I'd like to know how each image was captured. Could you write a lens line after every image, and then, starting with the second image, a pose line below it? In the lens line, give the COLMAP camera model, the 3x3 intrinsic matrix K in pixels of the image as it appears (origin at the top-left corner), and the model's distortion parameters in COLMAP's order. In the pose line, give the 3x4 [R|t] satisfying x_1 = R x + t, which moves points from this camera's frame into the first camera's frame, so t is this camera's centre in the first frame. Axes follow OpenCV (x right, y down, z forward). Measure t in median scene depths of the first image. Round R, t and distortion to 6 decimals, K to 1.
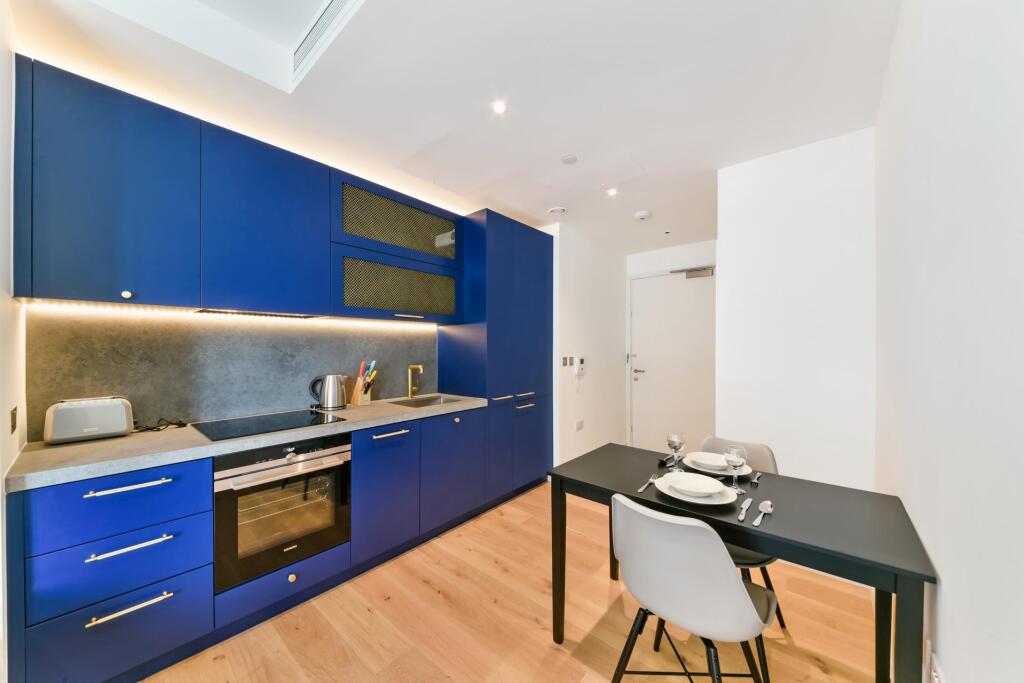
lens RADIAL K [[369.6, 0, 495.2], [0, 369.6, 345.1], [0, 0, 1]] dist [-0.000836, -0.000154]
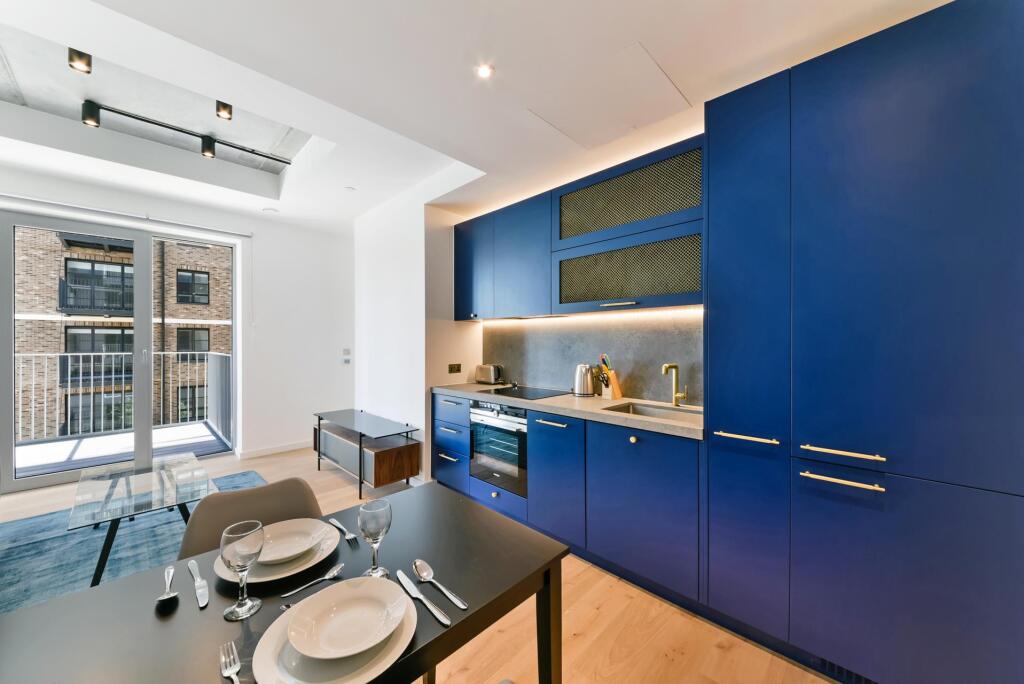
lens RADIAL K [[369.6, 0, 495.2], [0, 369.6, 345.6], [0, 0, 1]] dist [-0.000836, -0.000154]
pose [[-0.099277, 0.006885, -0.995036, 0.706420], [-0.001035, 0.999975, 0.007022, 0.015176], [0.995059, 0.001727, -0.099268, 0.872825]]
